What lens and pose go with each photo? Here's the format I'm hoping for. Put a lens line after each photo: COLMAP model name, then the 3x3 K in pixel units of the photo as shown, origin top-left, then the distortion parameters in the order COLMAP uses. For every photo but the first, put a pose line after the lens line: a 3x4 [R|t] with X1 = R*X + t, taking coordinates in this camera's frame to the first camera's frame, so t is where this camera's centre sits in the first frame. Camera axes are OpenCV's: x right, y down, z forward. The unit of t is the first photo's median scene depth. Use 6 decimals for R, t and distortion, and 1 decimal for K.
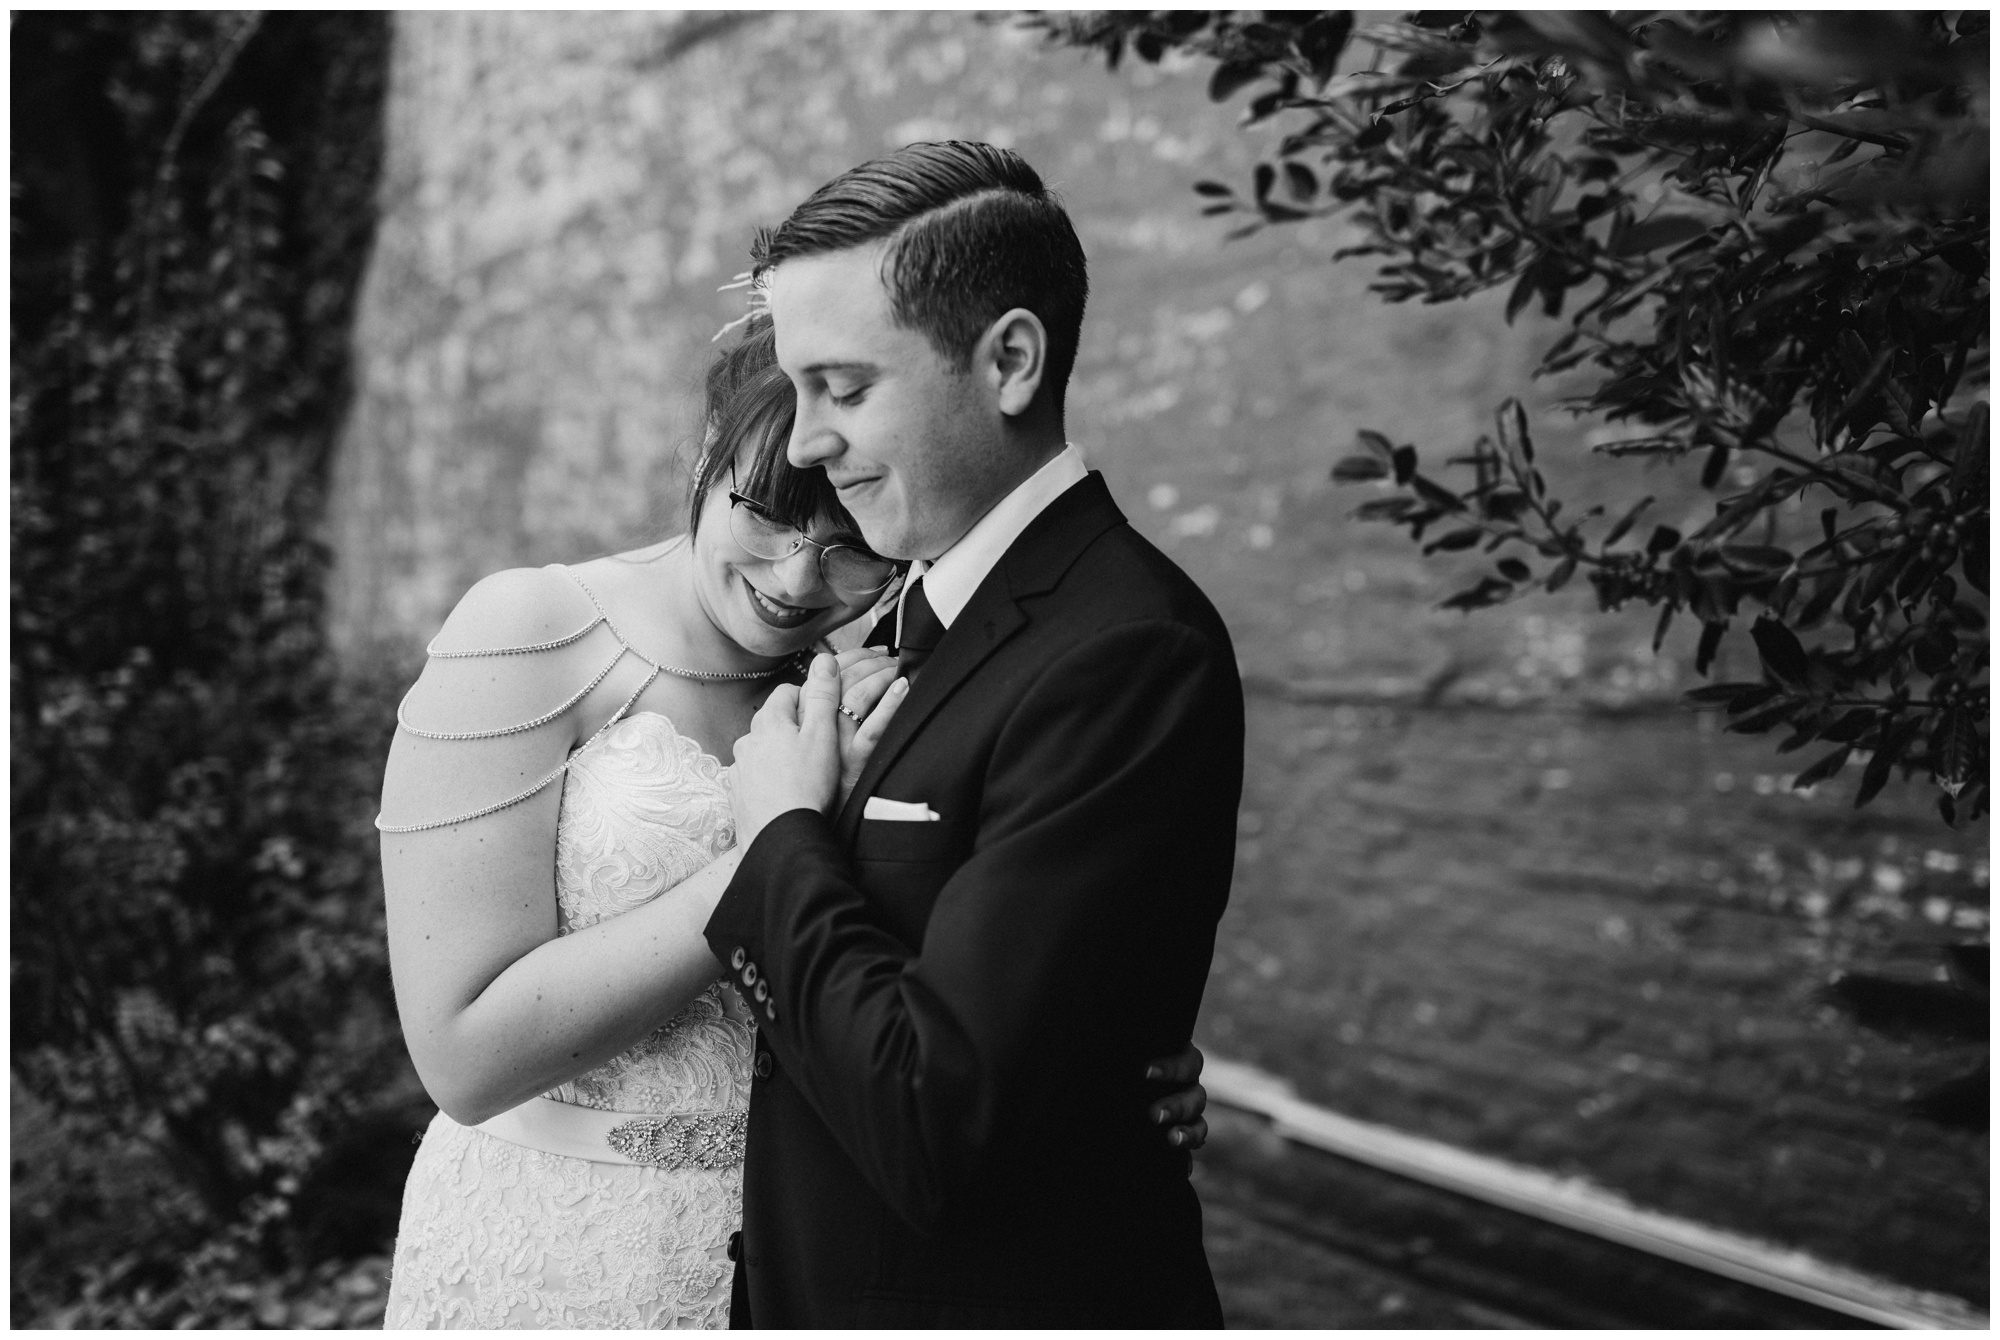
lens RADIAL K [[1926.8, 0, 1000.0], [0, 1926.8, 670.0], [0, 0, 1]] dist [0.001336, 0.006487]
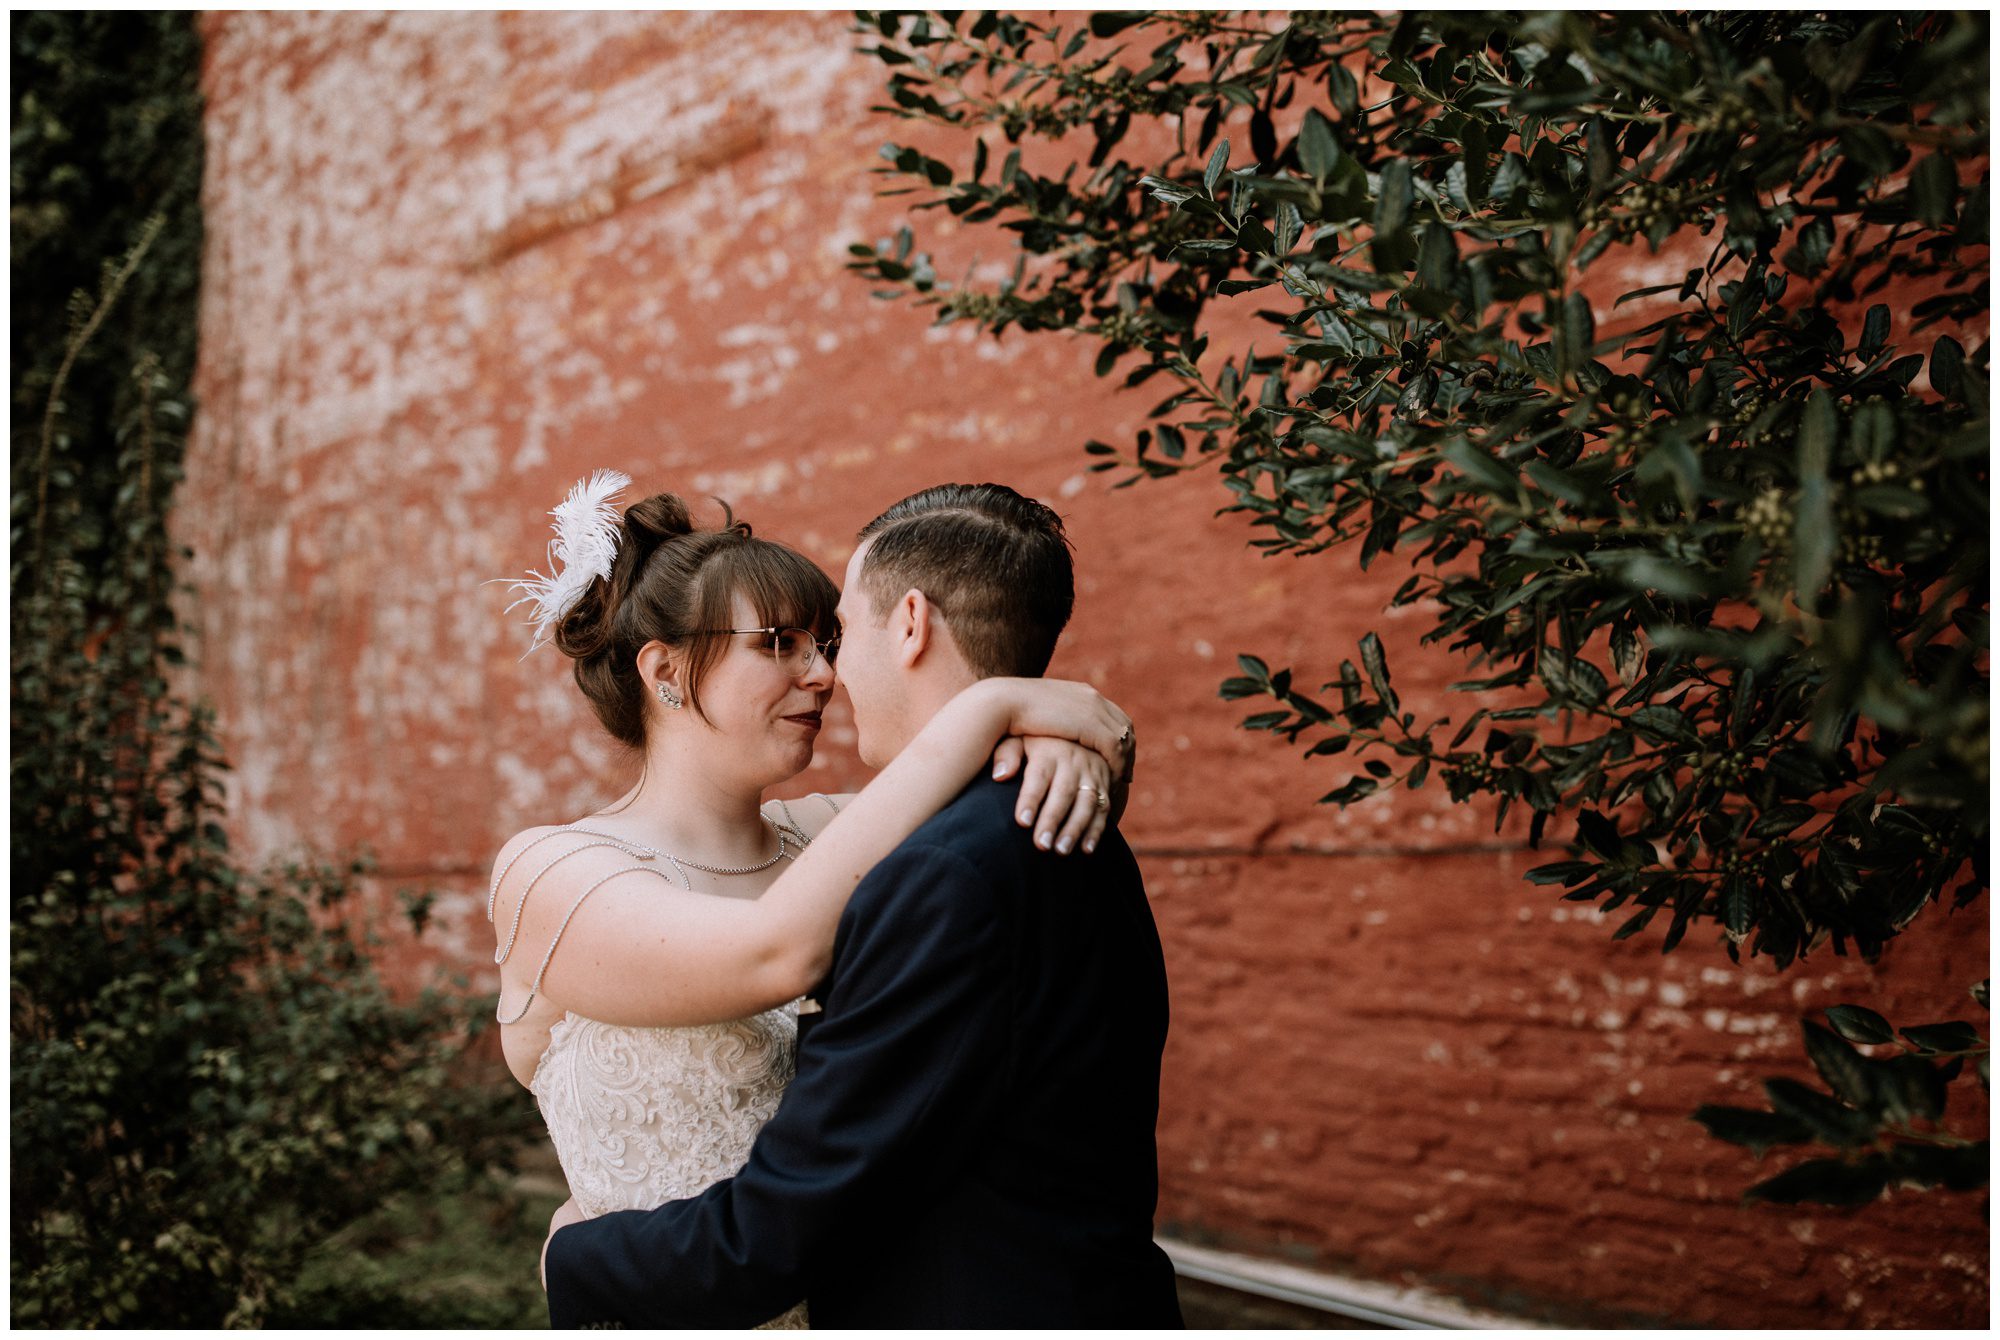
lens RADIAL K [[1926.8, 0, 1000.0], [0, 1926.8, 670.0], [0, 0, 1]] dist [0.001336, 0.006487]
pose [[0.992706, -0.037933, 0.114436, -0.047101], [0.046227, 0.996425, -0.070711, -0.017496], [-0.111344, 0.075485, 0.990911, -0.080210]]
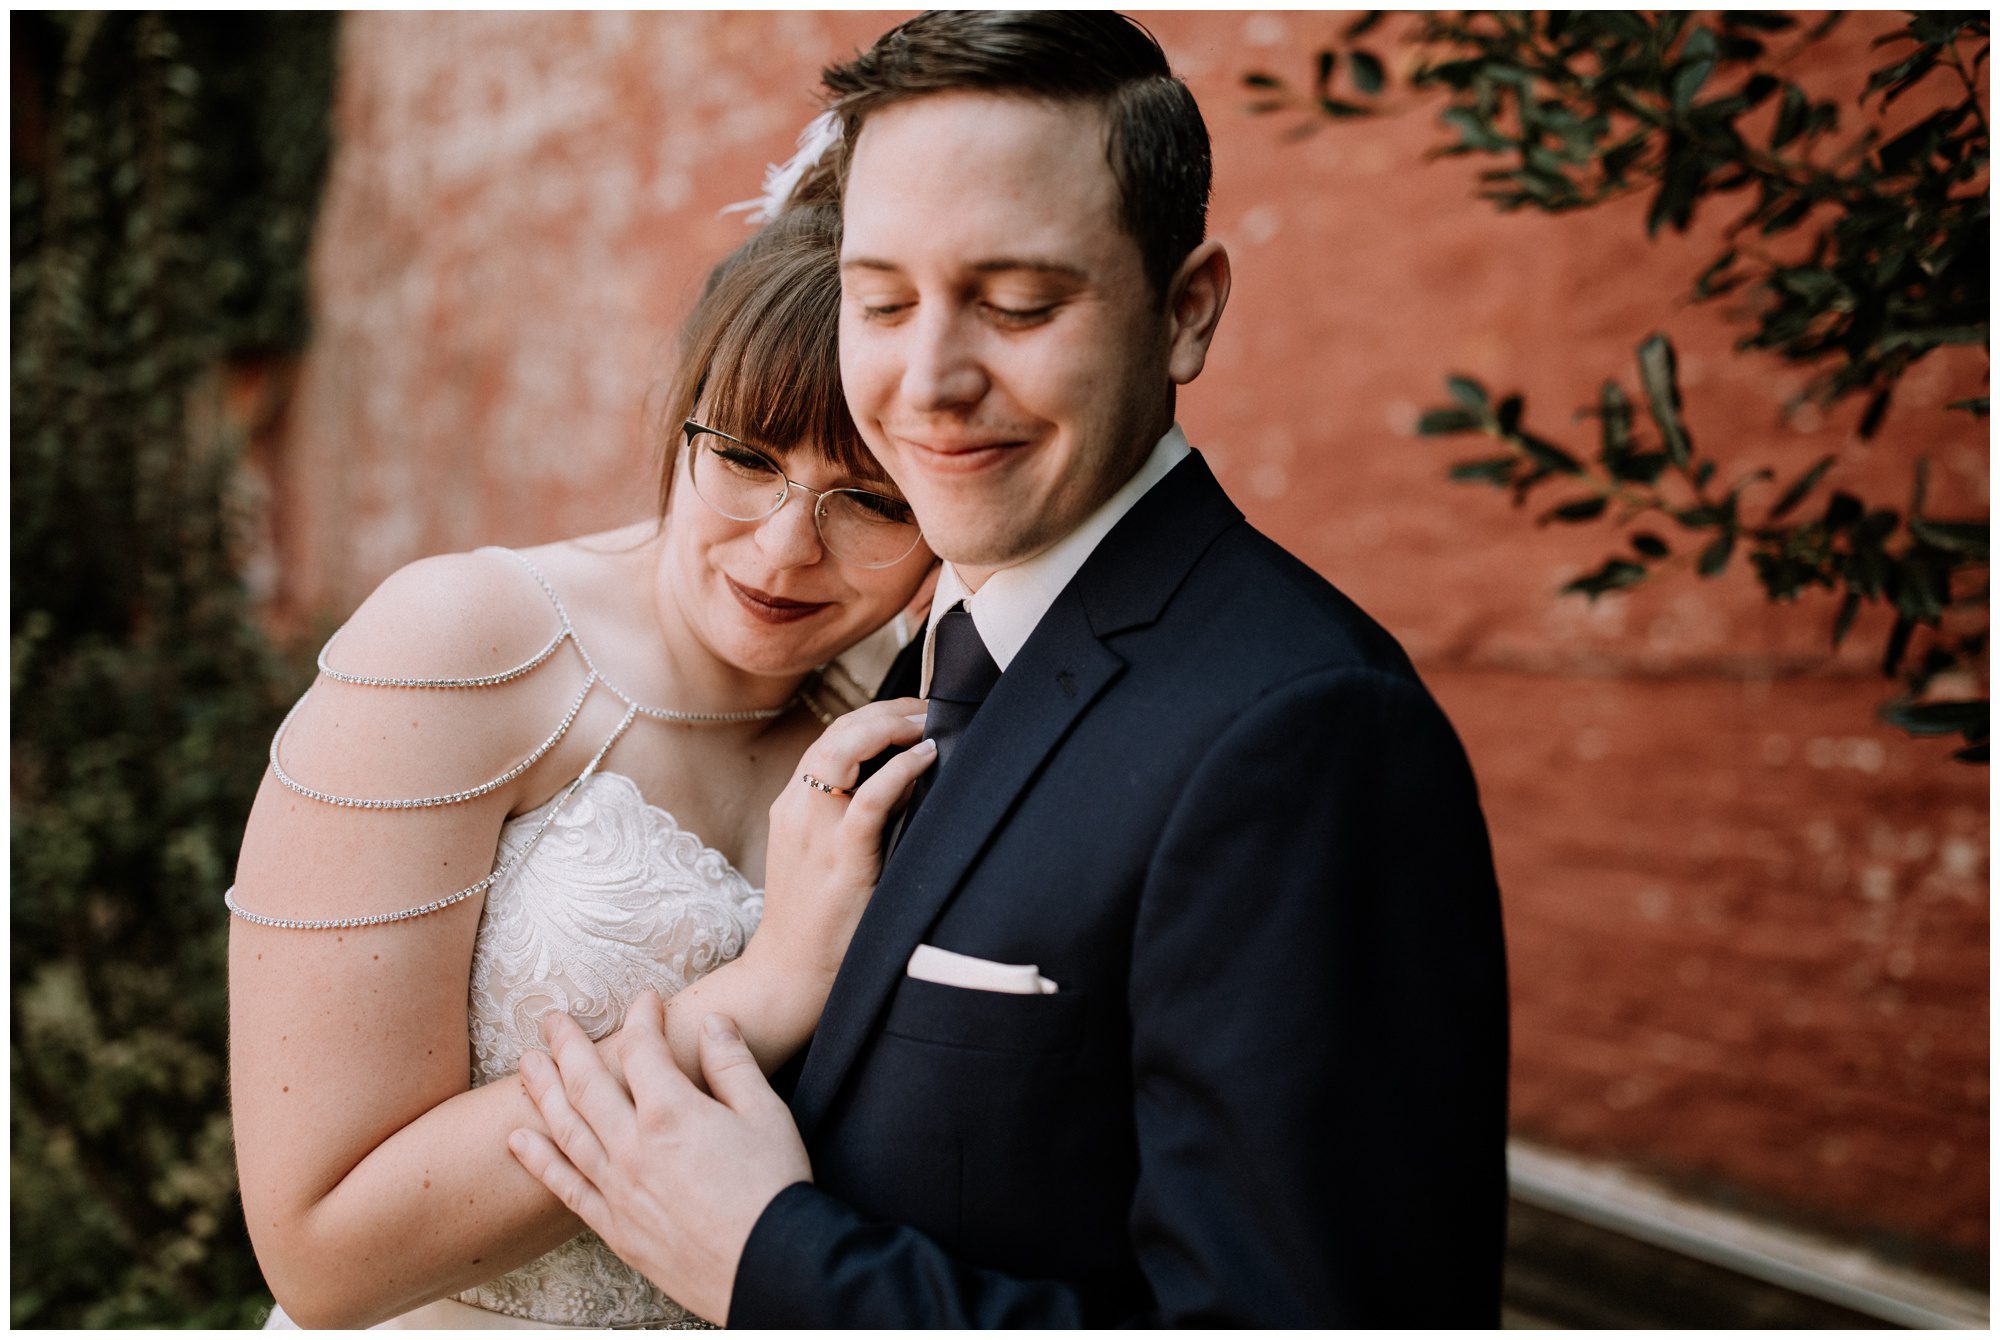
lens RADIAL K [[1898.0, 0, 1000.0], [0, 1898.0, 670.0], [0, 0, 1]] dist [-0.000332, 0.007353]
pose [[0.999957, -0.002892, 0.008781, -0.005585], [0.002586, 0.999393, 0.034747, -0.012731], [-0.008877, -0.034723, 0.999358, 0.091711]]
